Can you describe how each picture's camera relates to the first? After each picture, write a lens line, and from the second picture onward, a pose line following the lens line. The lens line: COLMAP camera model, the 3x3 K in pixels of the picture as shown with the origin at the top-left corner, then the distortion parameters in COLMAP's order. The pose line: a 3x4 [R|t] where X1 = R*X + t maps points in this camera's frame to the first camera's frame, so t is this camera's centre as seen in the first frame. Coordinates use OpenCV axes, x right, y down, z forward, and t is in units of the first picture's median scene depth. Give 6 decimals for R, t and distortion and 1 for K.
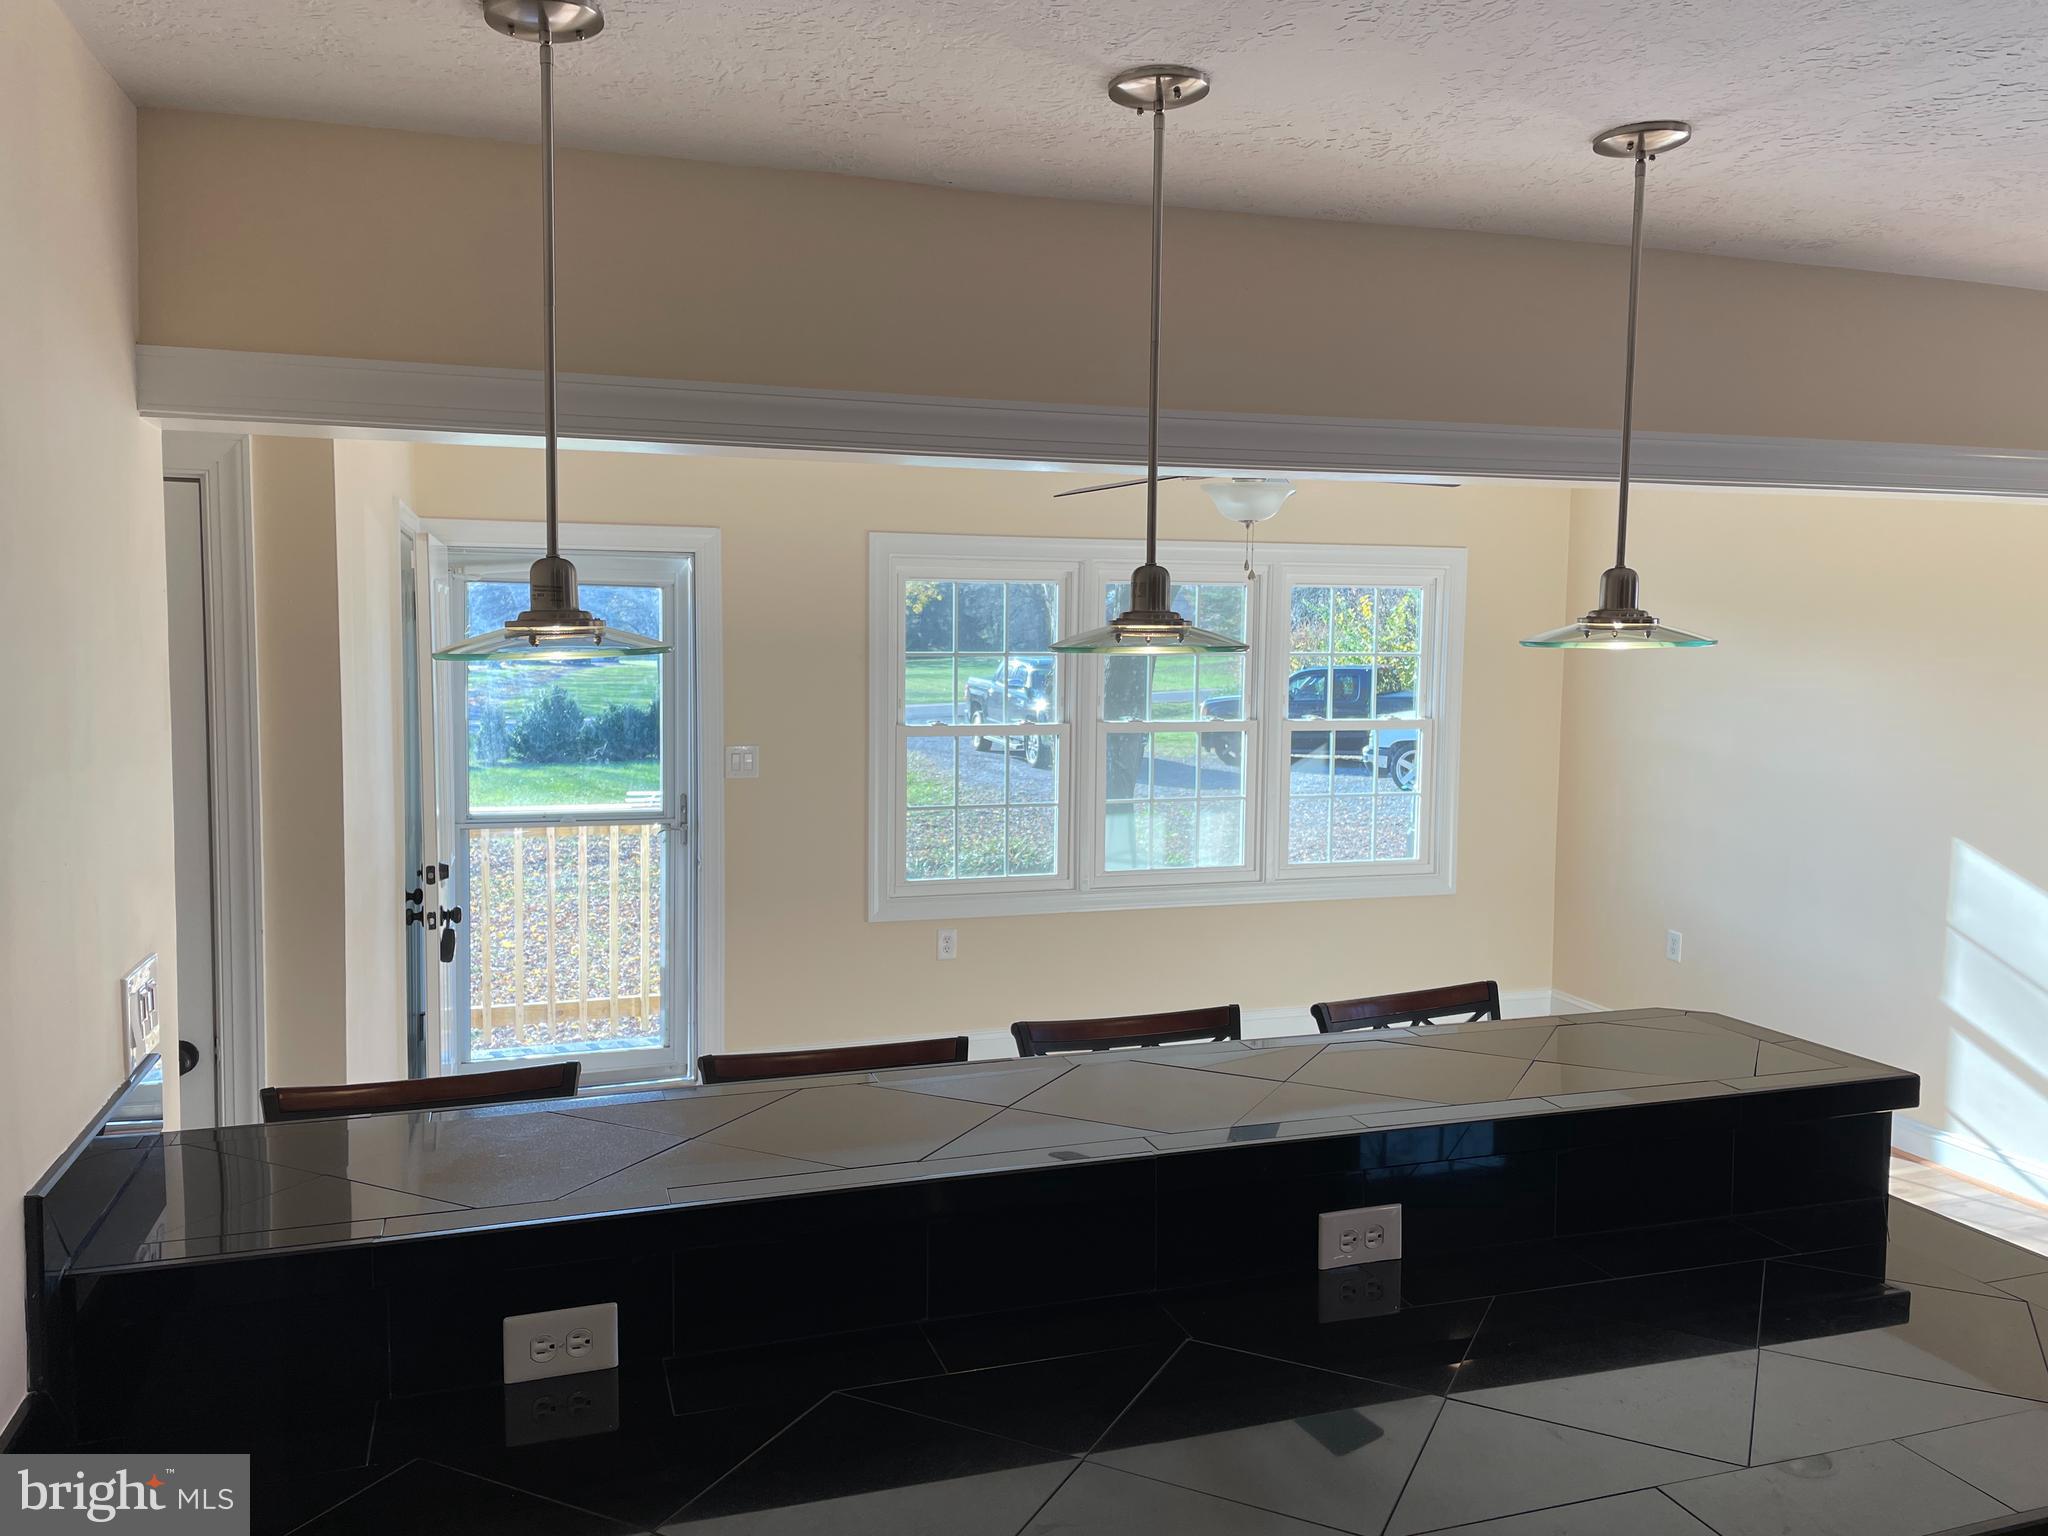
lens RADIAL K [[1546.6, 0, 1022.7], [0, 1546.6, 766.3], [0, 0, 1]] dist [0.056354, -0.060788]
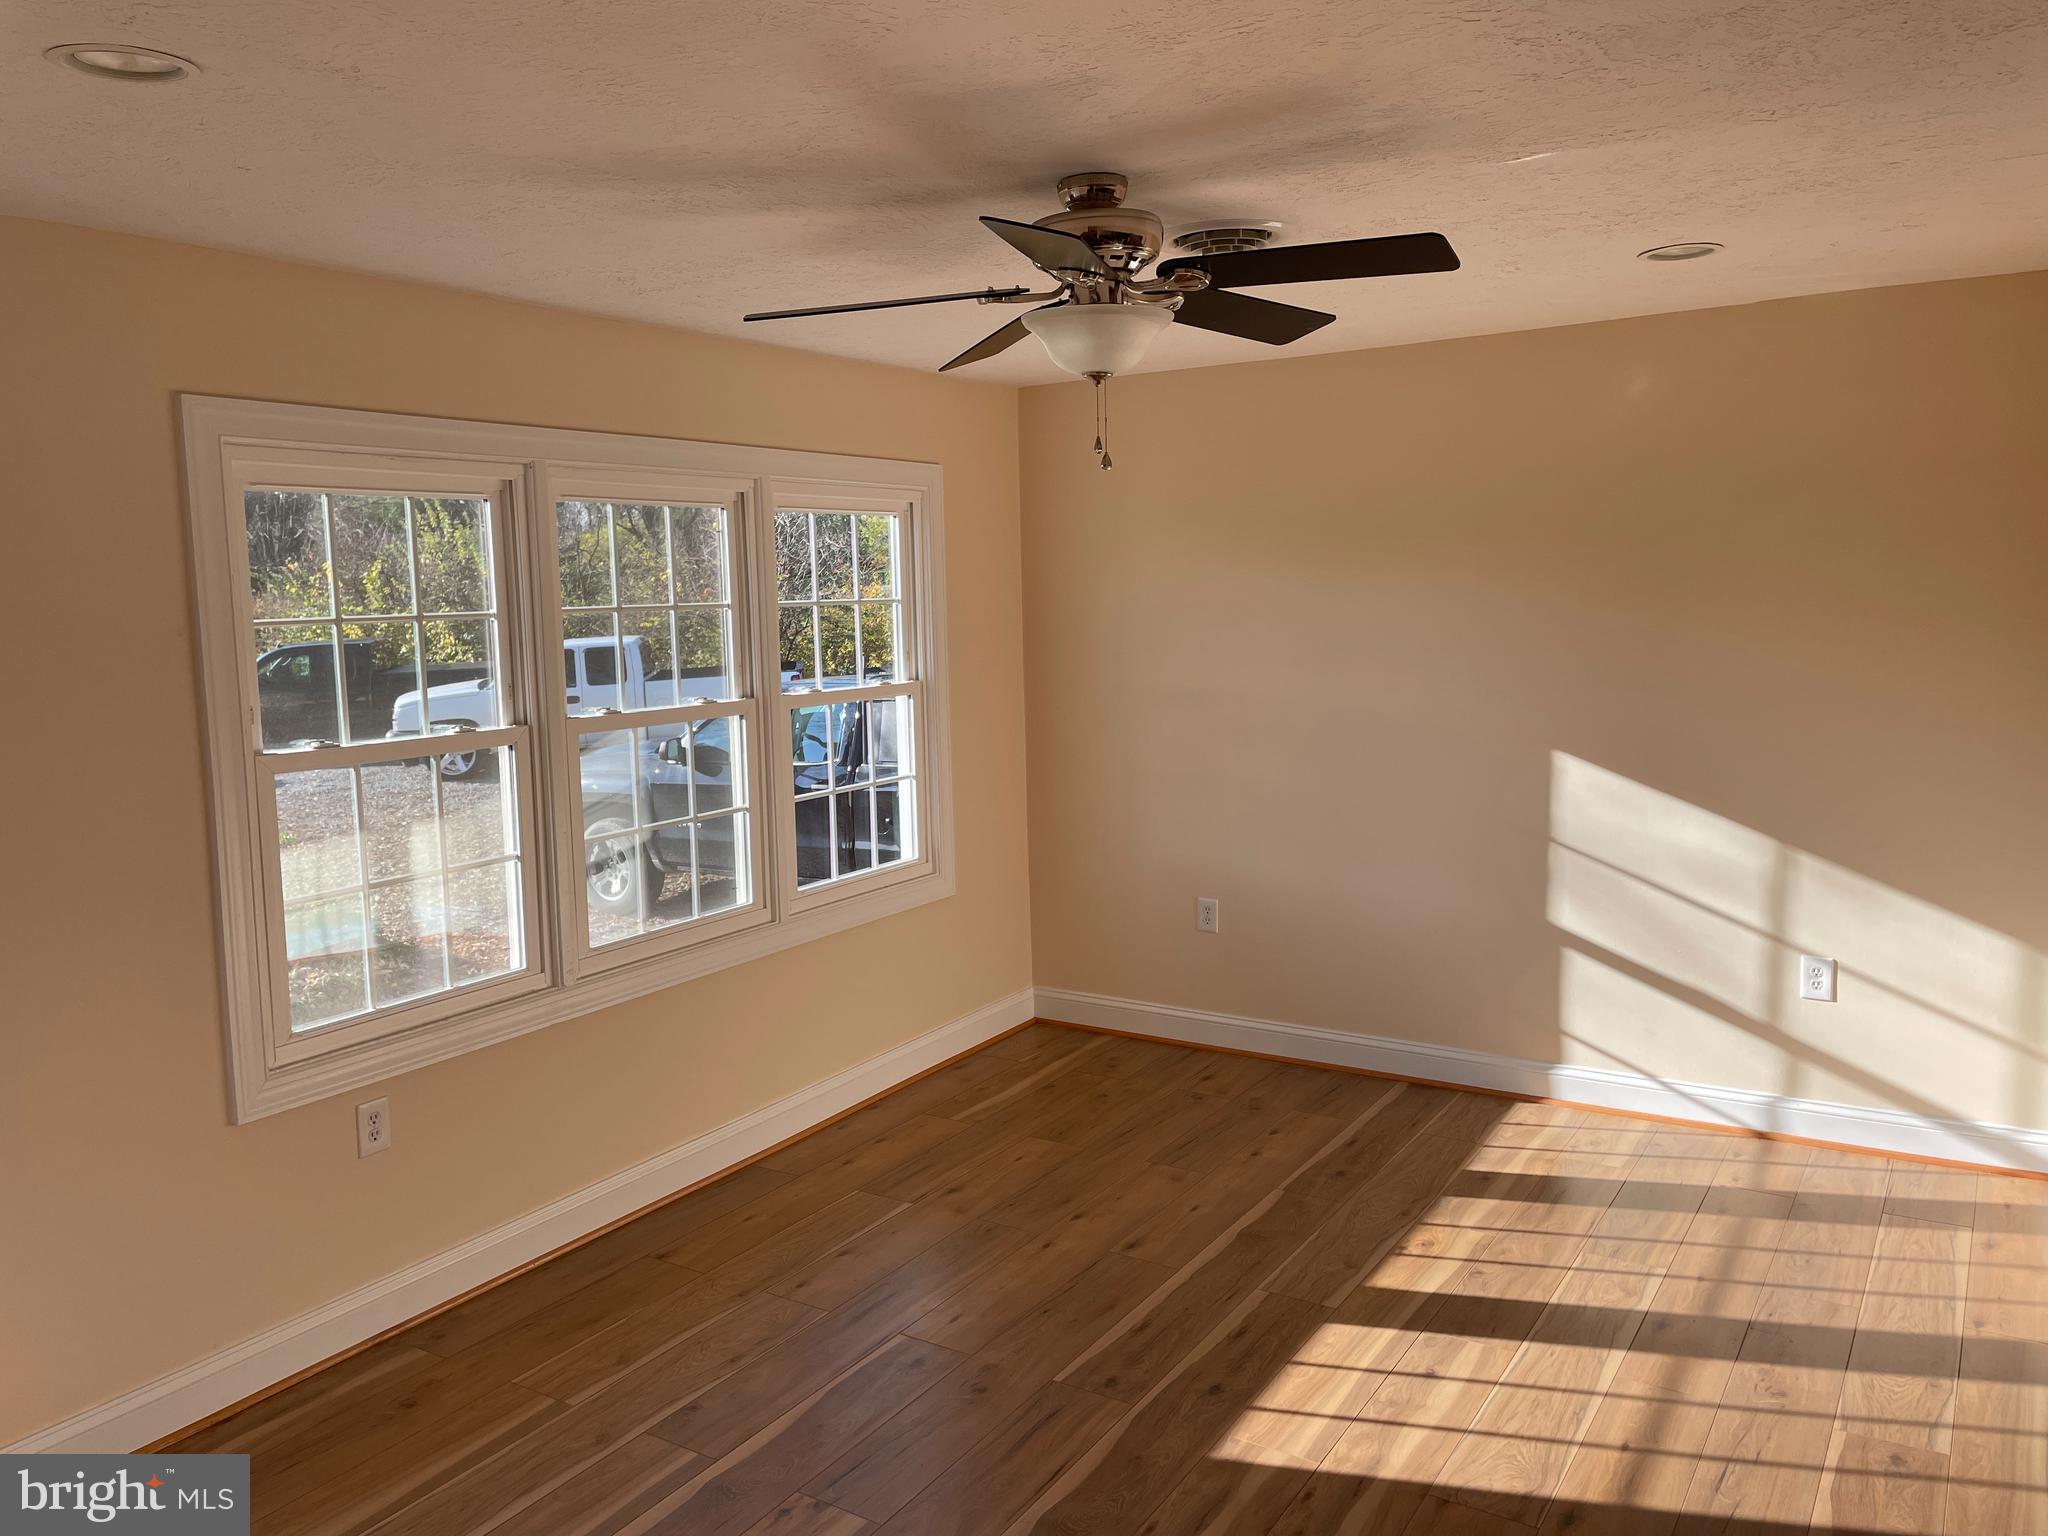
lens RADIAL K [[1546.6, 0, 1061.0], [0, 1546.6, 713.1], [0, 0, 1]] dist [0.056354, -0.060788]
pose [[0.770037, -0.082140, 0.632690, -0.199034], [0.090786, 0.995693, 0.018773, -0.023753], [-0.631507, 0.042983, 0.774178, 0.374607]]
